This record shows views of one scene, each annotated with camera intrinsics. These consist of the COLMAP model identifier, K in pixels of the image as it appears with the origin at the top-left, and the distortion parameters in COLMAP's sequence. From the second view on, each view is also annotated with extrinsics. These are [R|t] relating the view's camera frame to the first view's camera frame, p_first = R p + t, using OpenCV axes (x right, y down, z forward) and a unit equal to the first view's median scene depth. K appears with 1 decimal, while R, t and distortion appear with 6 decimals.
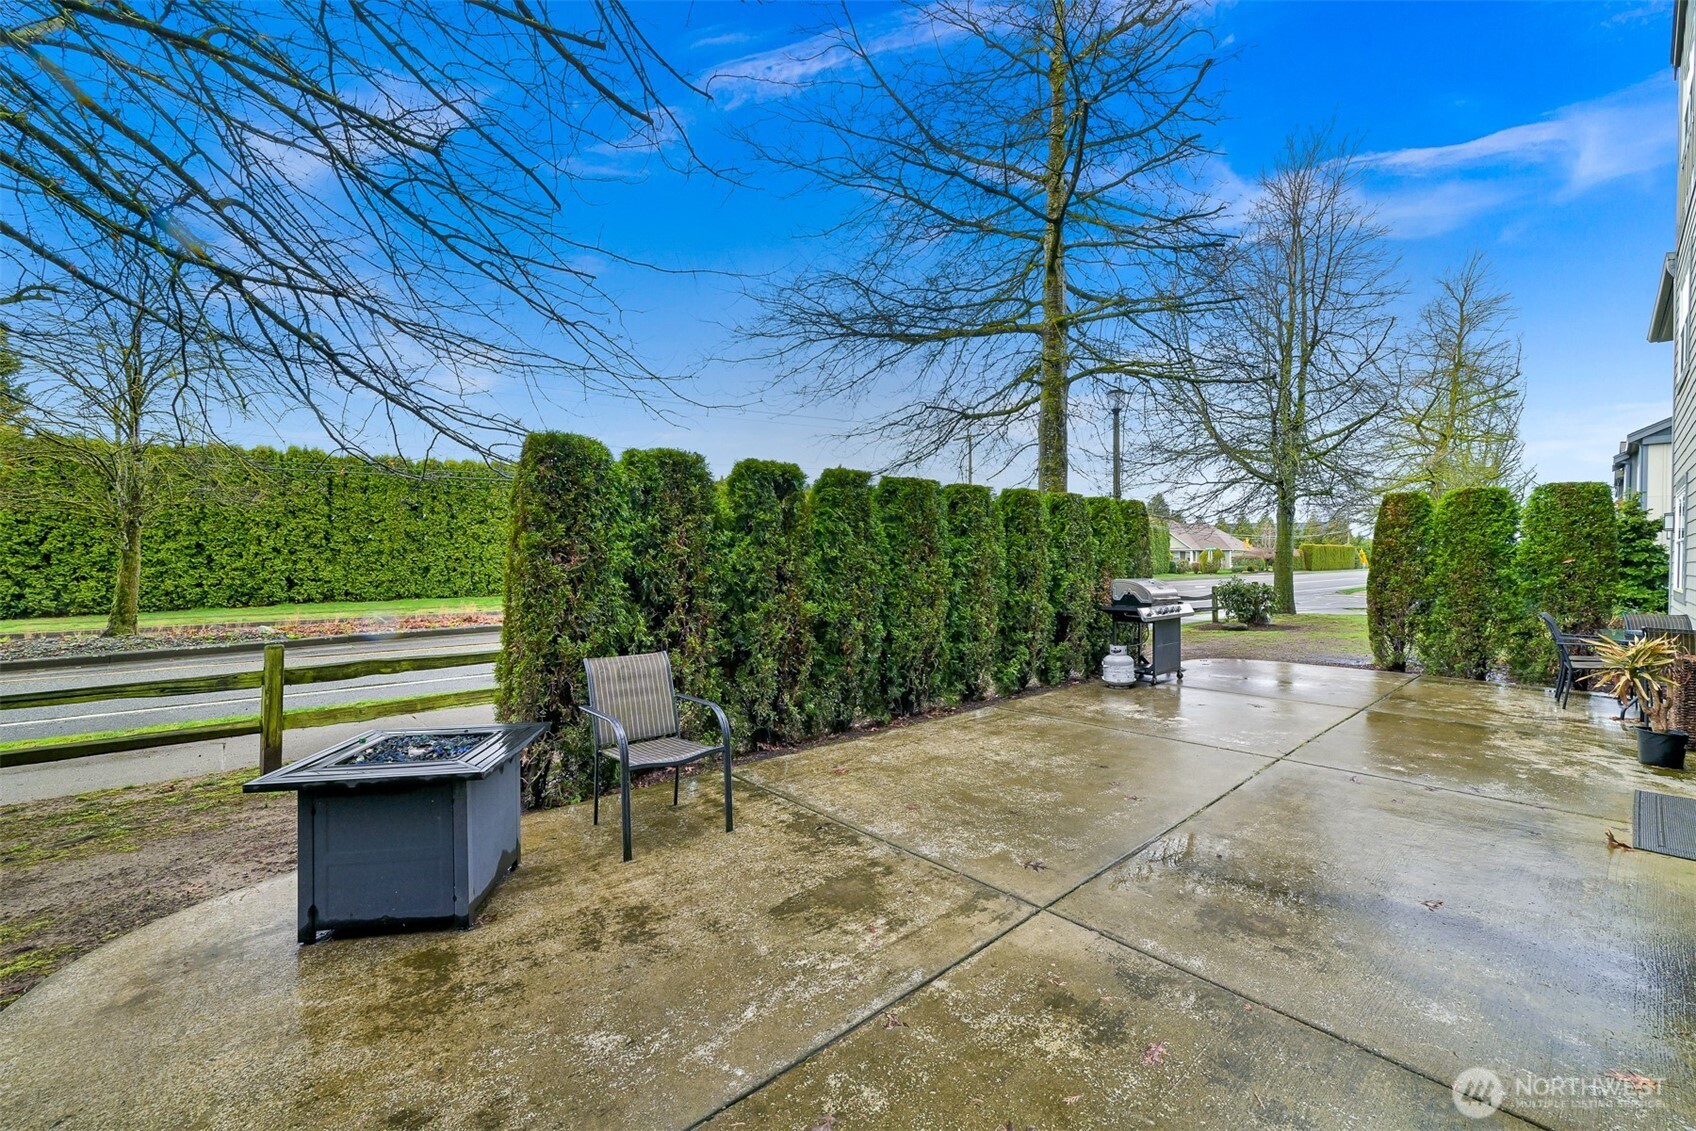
lens RADIAL K [[674.1, 0, 852.9], [0, 674.1, 560.9], [0, 0, 1]] dist [-0.000474, 0.000709]
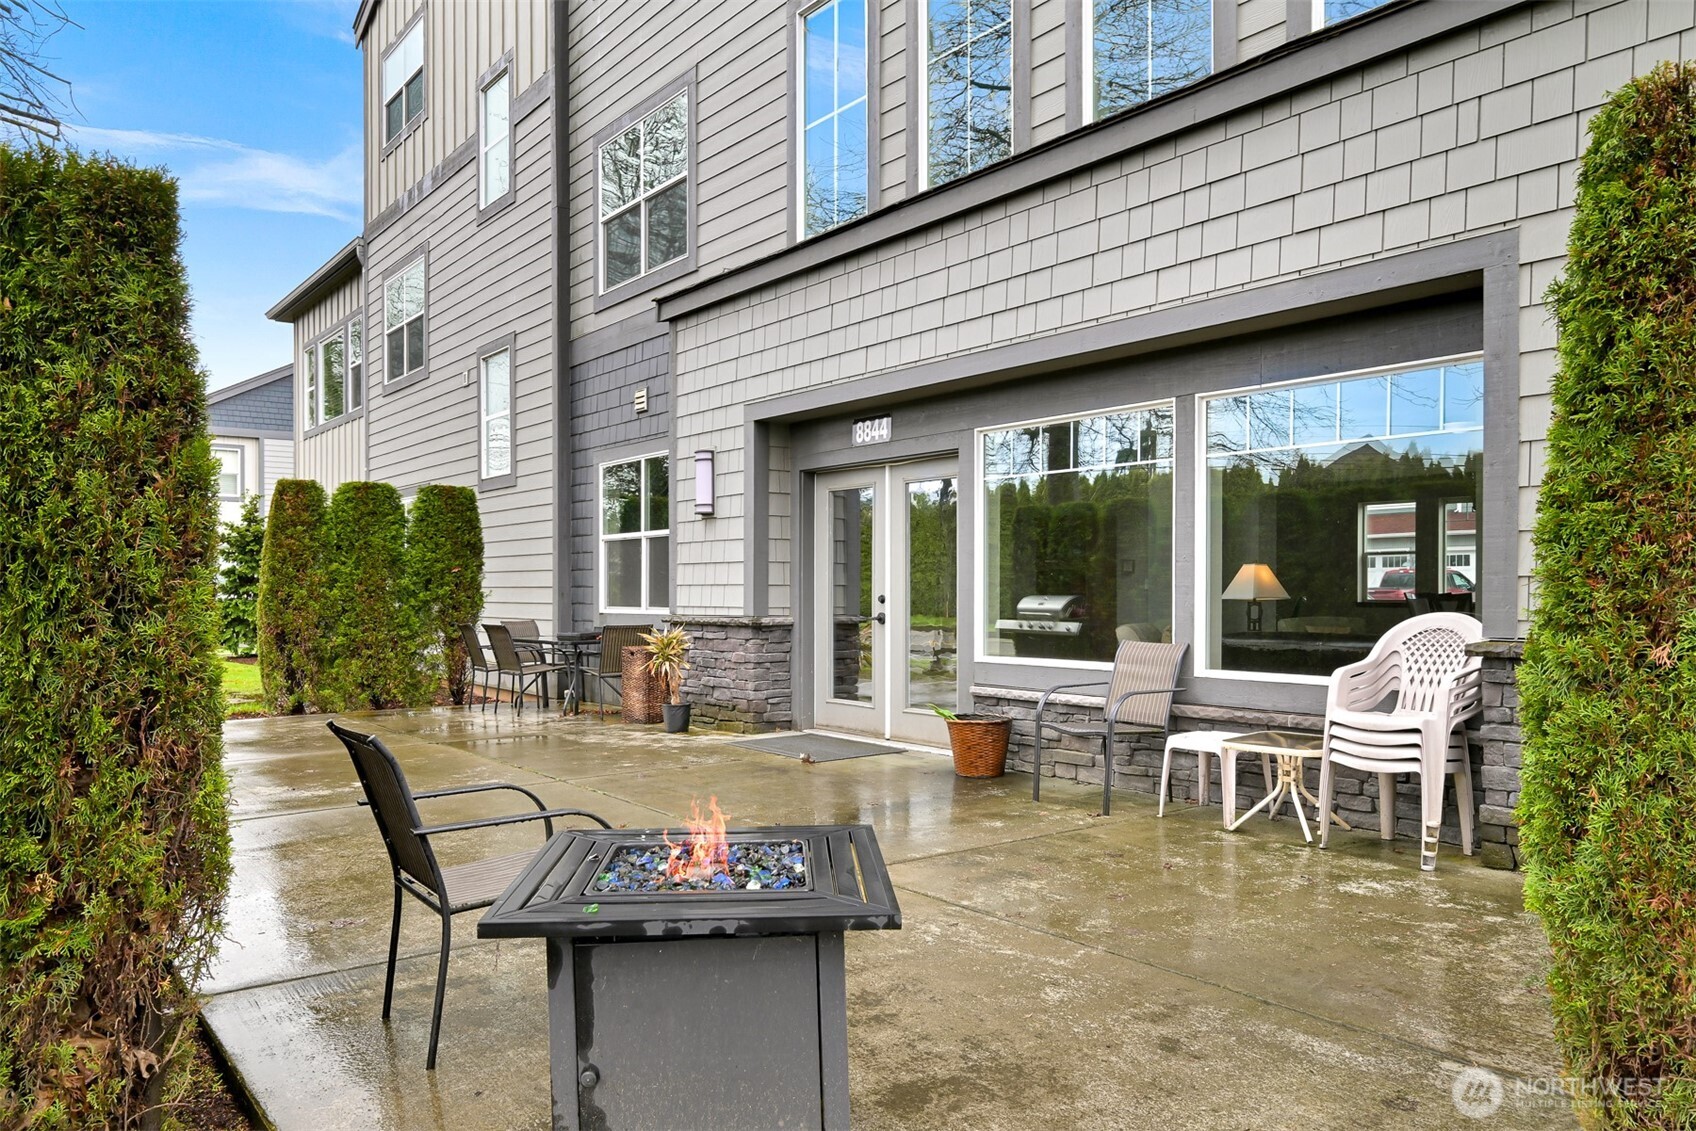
lens RADIAL K [[1222.6, 0, 848.0], [0, 1222.6, 565.5], [0, 0, 1]] dist [0.001094, 0.000557]
pose [[0.090699, 0.012943, 0.995794, -0.574555], [0.007243, 0.999881, -0.013655, 0.021016], [-0.995852, 0.008451, 0.090594, 0.288982]]
